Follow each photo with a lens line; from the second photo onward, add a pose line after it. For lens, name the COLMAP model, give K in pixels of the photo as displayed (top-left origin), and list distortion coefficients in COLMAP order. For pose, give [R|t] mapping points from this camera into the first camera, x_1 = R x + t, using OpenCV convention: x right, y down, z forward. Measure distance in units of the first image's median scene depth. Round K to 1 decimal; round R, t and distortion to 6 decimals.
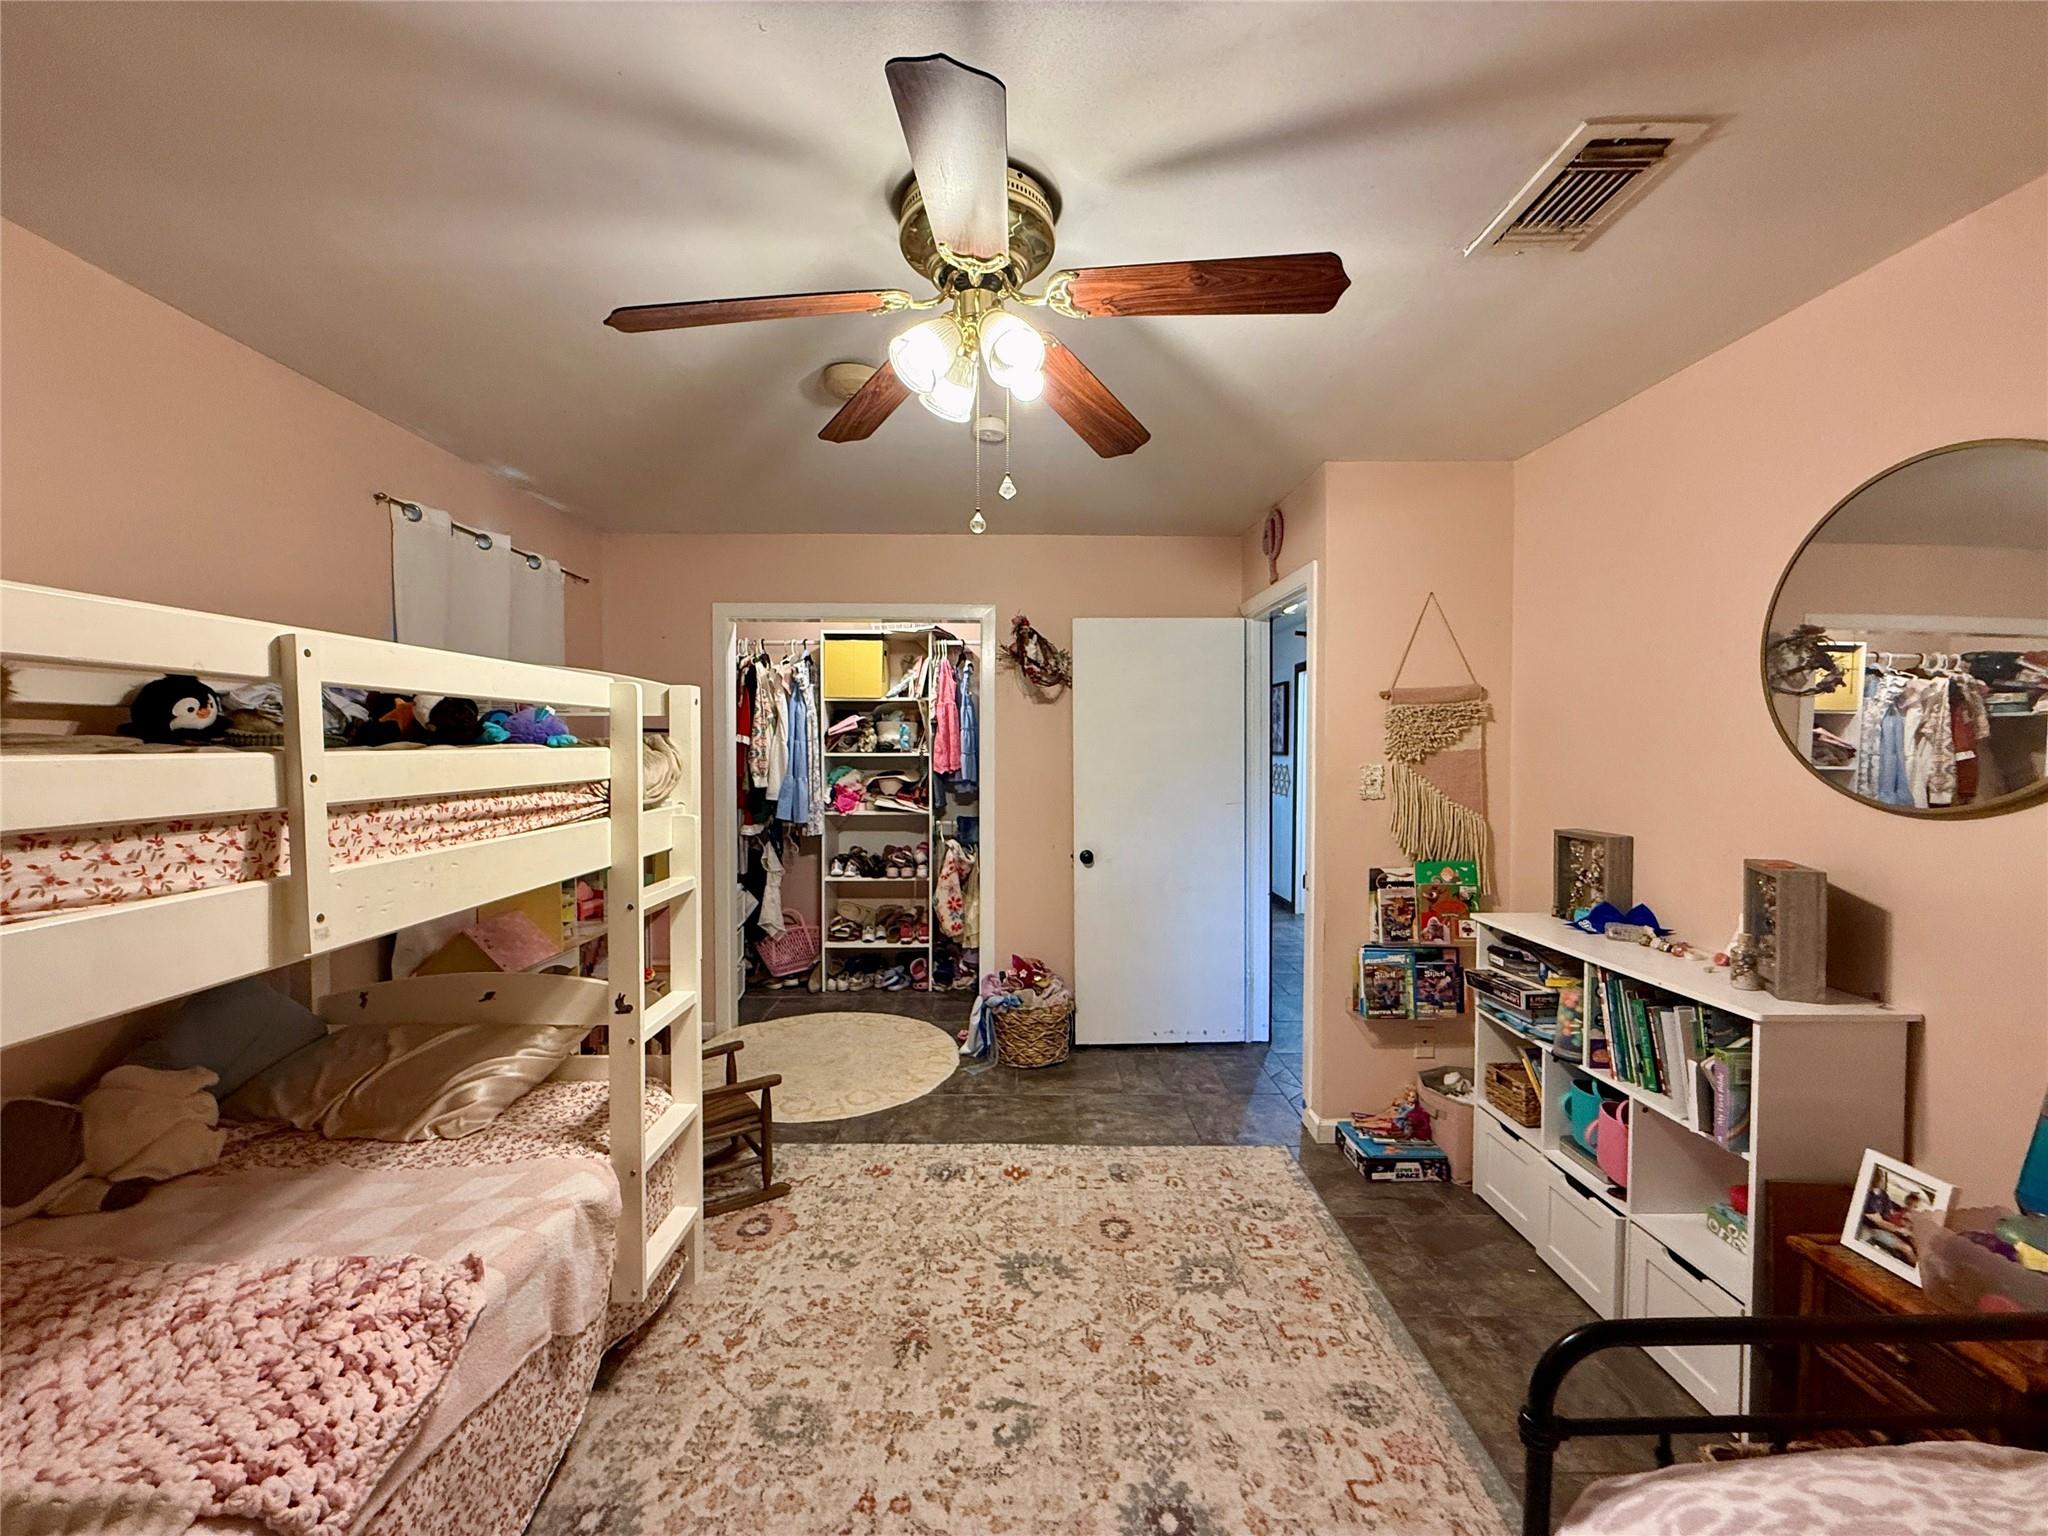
lens RADIAL K [[817.5, 0, 1016.0], [0, 817.5, 768.9], [0, 0, 1]] dist [-0.000105, -0.000186]
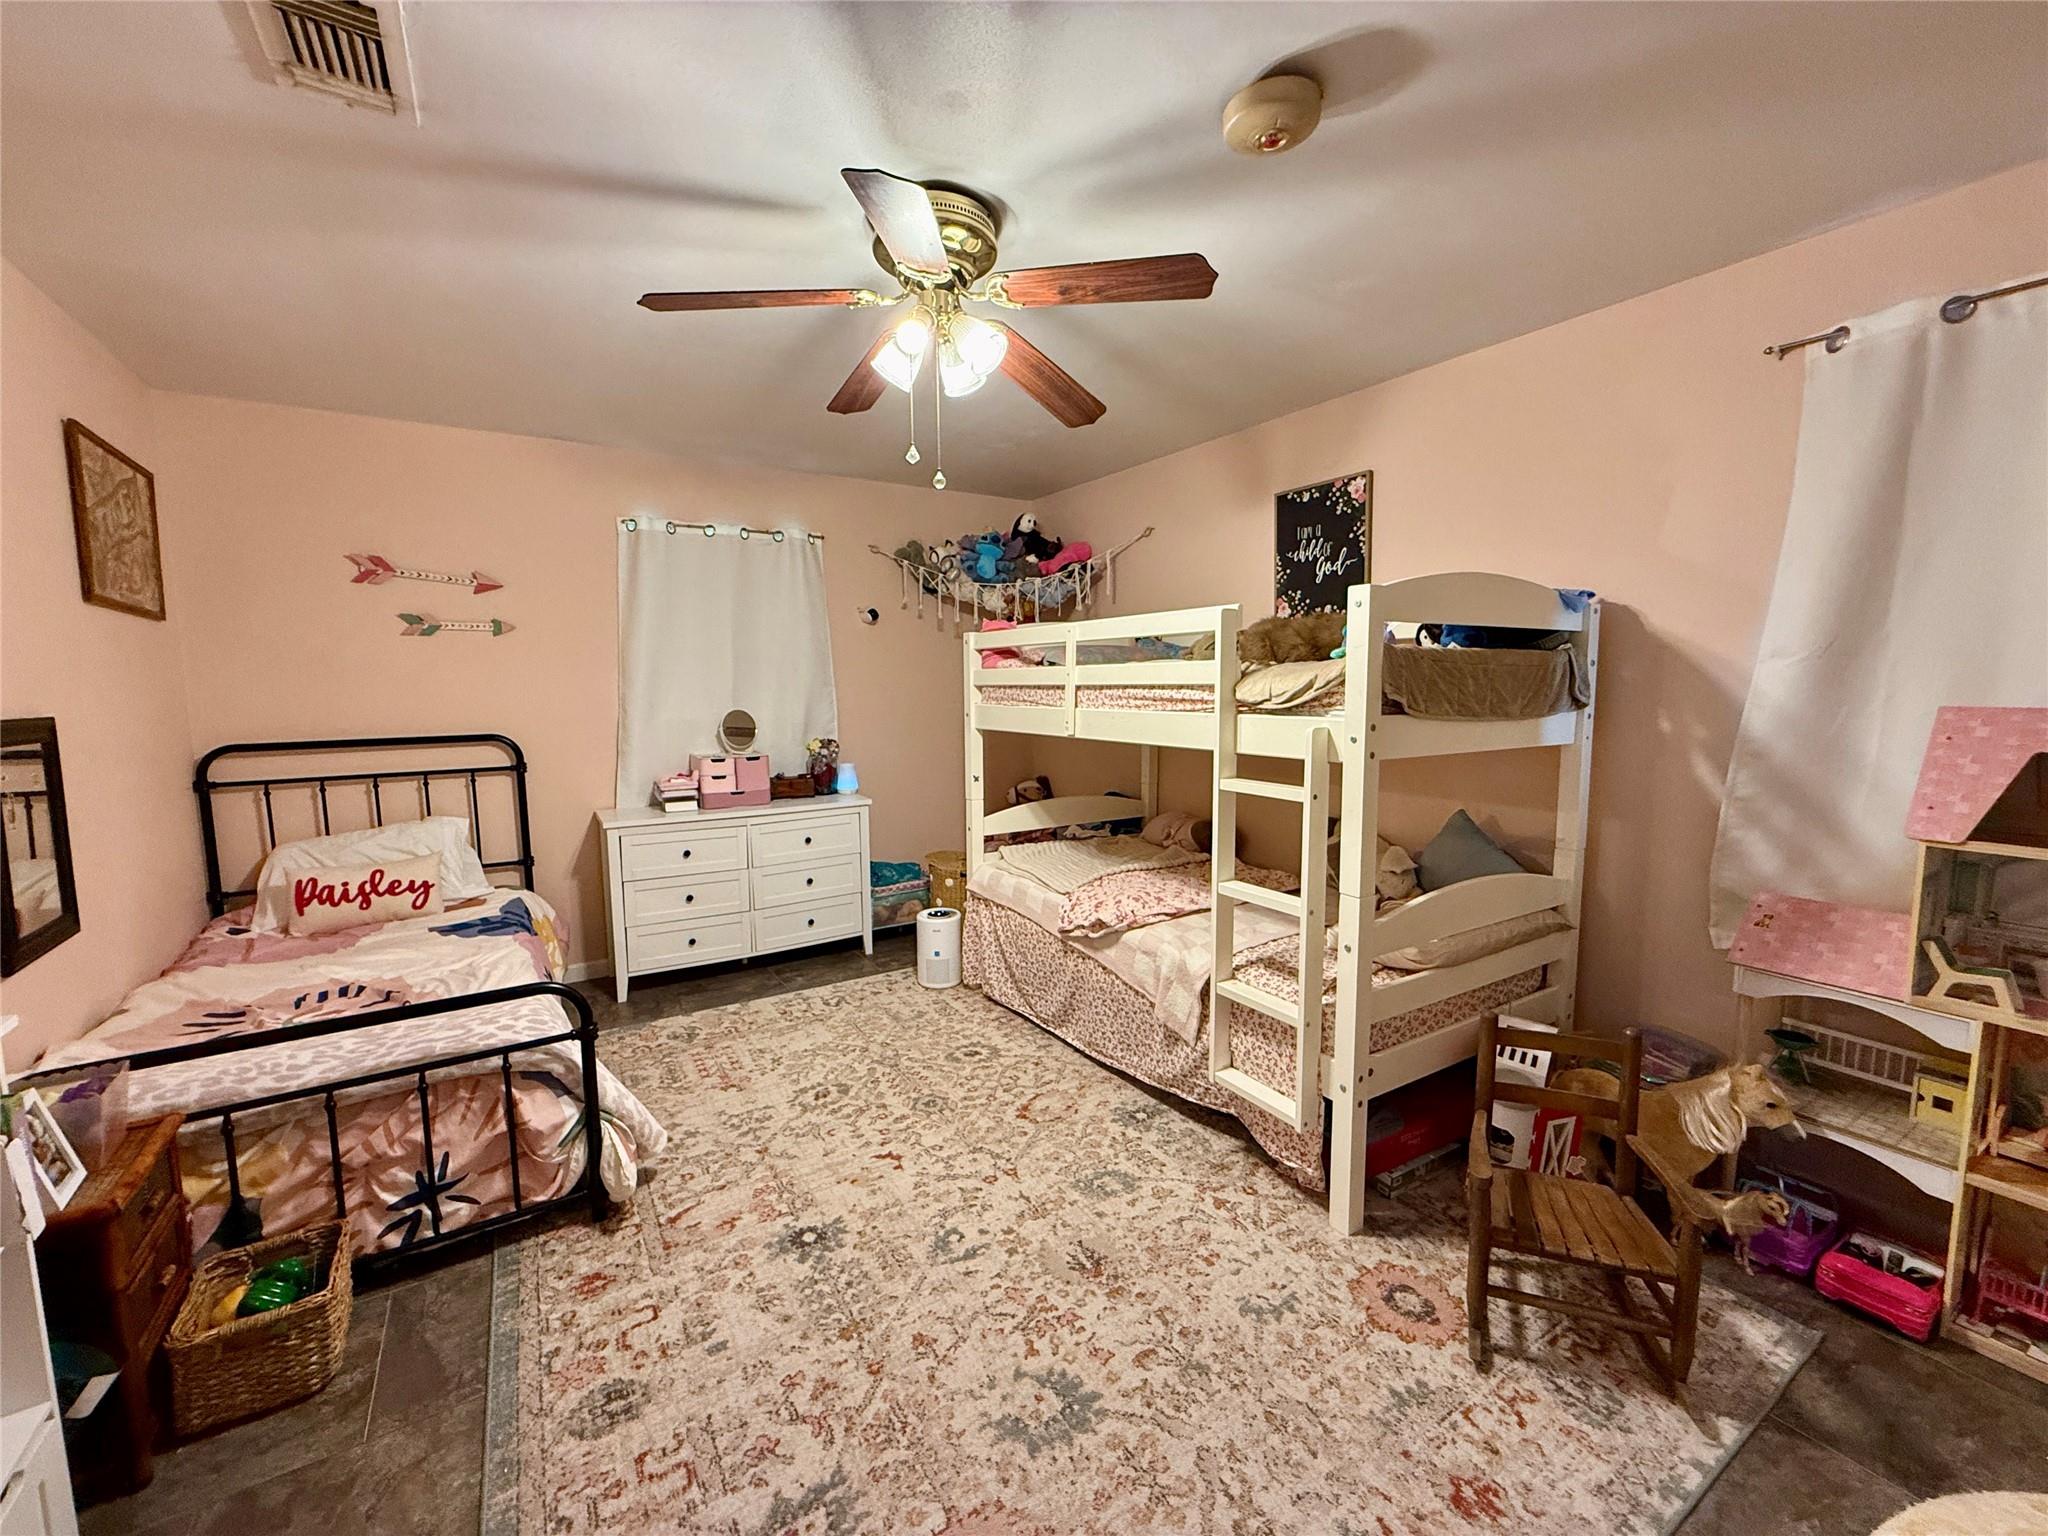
lens RADIAL K [[817.5, 0, 1016.0], [0, 817.5, 768.9], [0, 0, 1]] dist [-0.000105, -0.000186]
pose [[-0.851418, 0.062623, -0.520735, 0.469004], [-0.007772, 0.991231, 0.131913, -0.021786], [0.524429, 0.116360, -0.843465, 1.894446]]
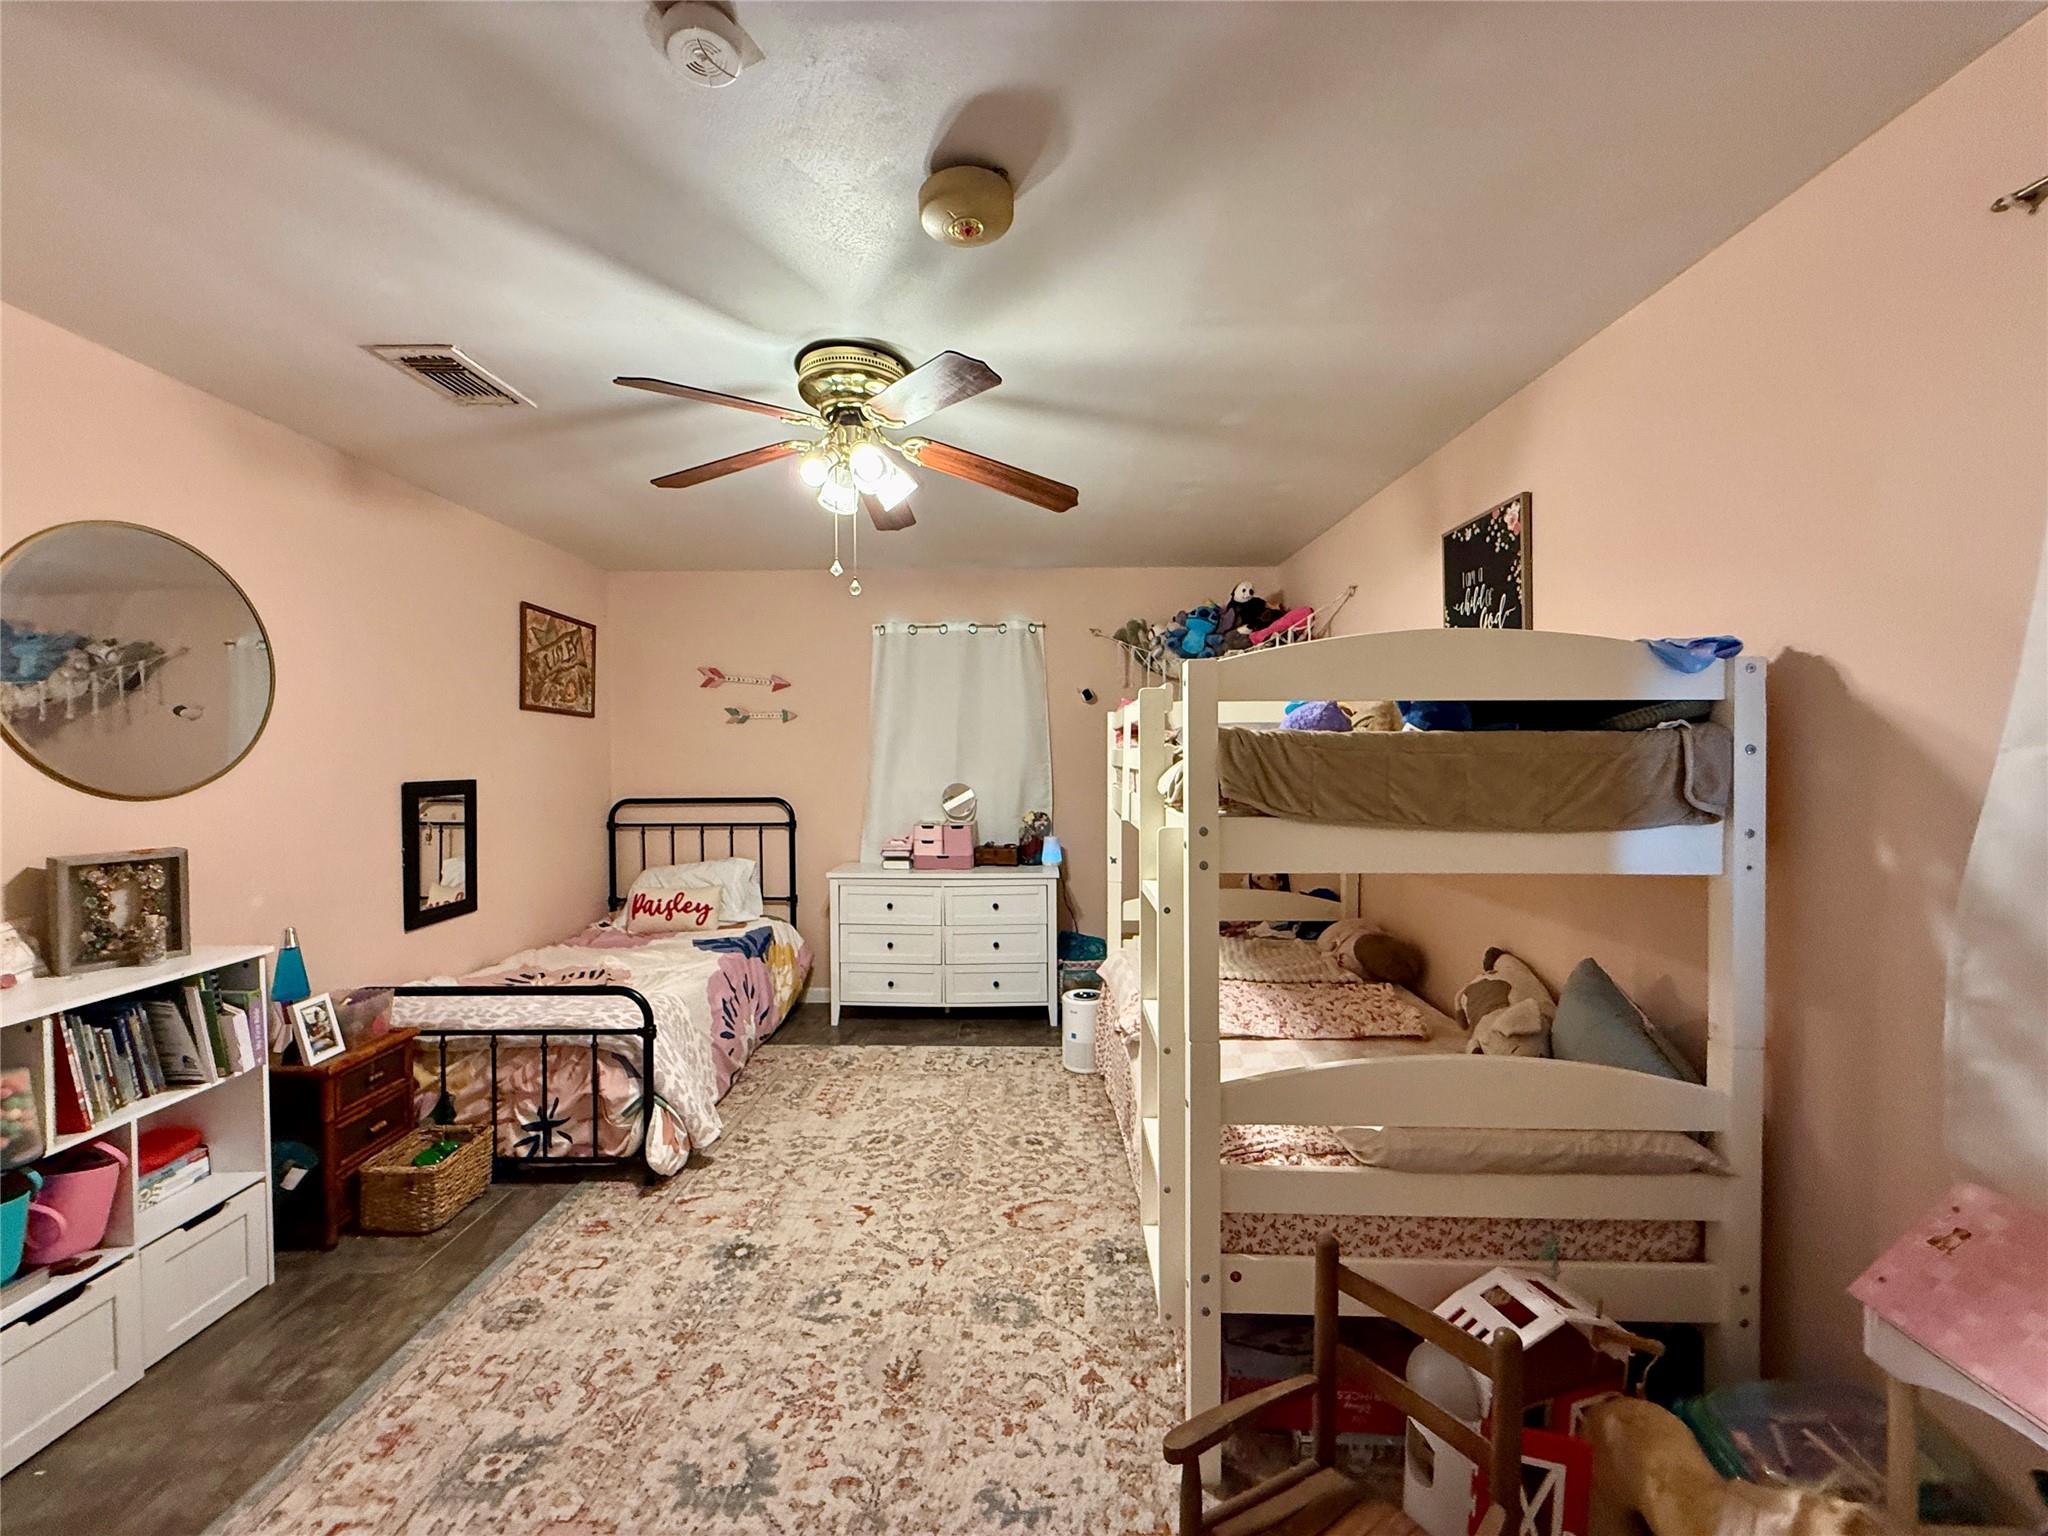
lens RADIAL K [[817.5, 0, 1016.0], [0, 817.5, 768.9], [0, 0, 1]] dist [-0.000105, -0.000186]
pose [[-0.999736, 0.001863, 0.022891, -0.309814], [0.002982, 0.998797, 0.048948, -0.048151], [-0.022772, 0.049003, -0.998539, 2.104120]]
